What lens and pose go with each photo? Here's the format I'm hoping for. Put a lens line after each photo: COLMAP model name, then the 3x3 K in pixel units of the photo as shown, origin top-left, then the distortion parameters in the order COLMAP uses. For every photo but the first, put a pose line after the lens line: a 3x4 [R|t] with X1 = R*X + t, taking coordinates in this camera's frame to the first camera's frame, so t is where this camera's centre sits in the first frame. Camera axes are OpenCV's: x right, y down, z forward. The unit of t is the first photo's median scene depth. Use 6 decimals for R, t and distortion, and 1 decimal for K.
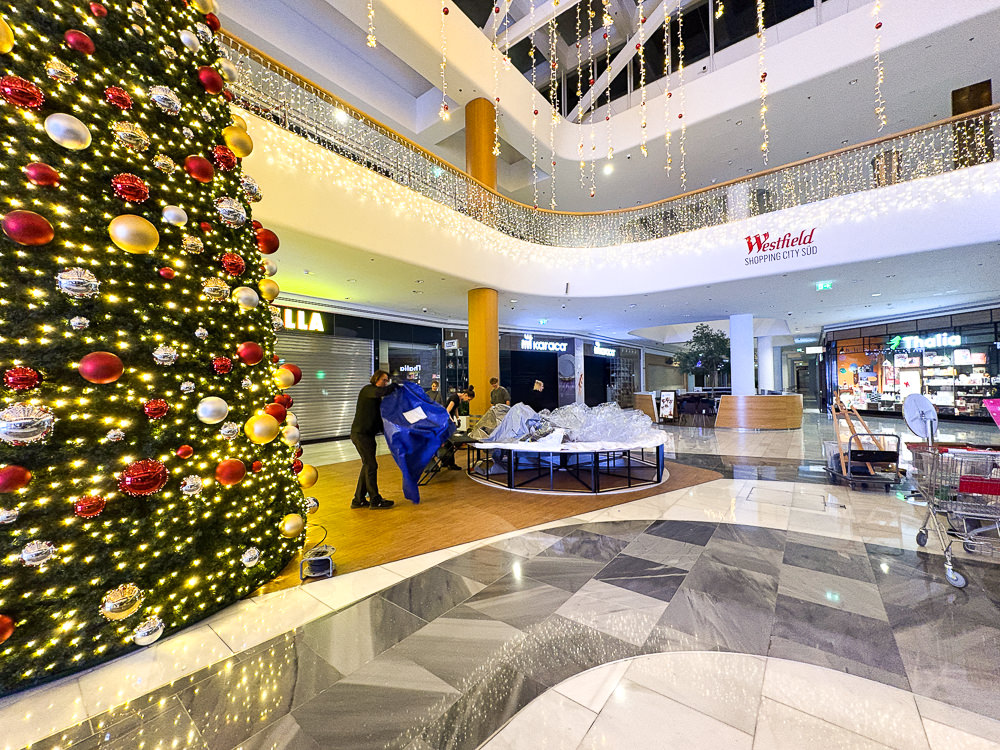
lens RADIAL K [[399.6, 0, 500.0], [0, 399.6, 375.0], [0, 0, 1]] dist [0.000147, 0.000003]
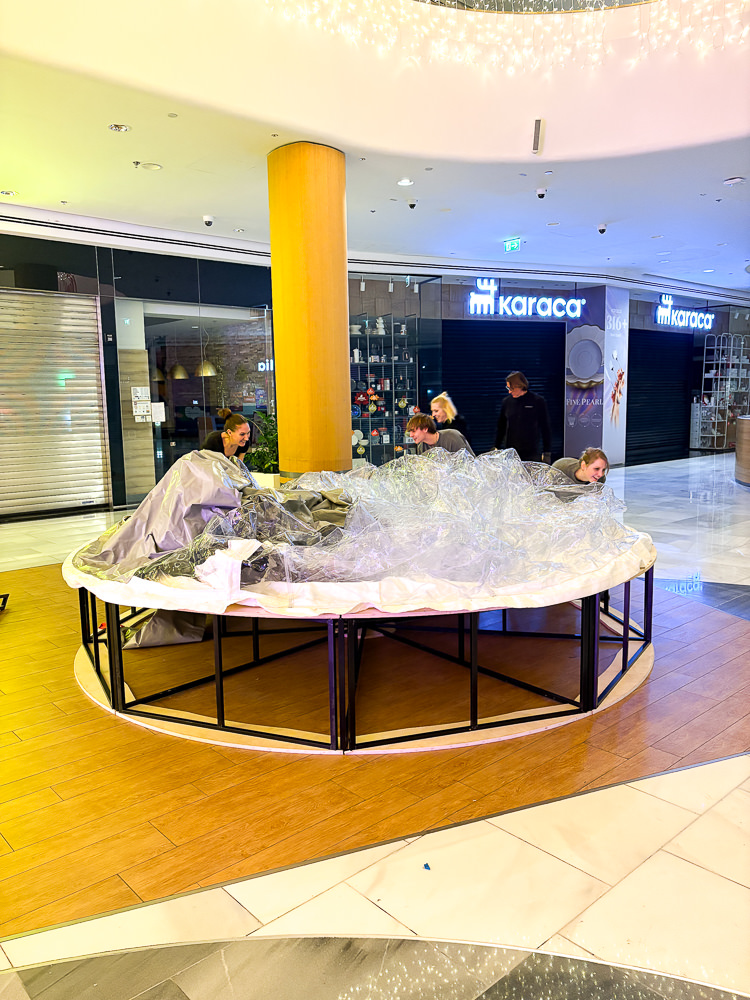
lens RADIAL K [[752.4, 0, 375.0], [0, 752.4, 500.0], [0, 0, 1]] dist [0.041272, -0.051207]
pose [[0.984312, 0.019498, -0.175355, 0.110006], [0.007977, 0.987941, 0.154627, 0.006481], [0.176255, -0.153600, 0.972287, 0.171872]]
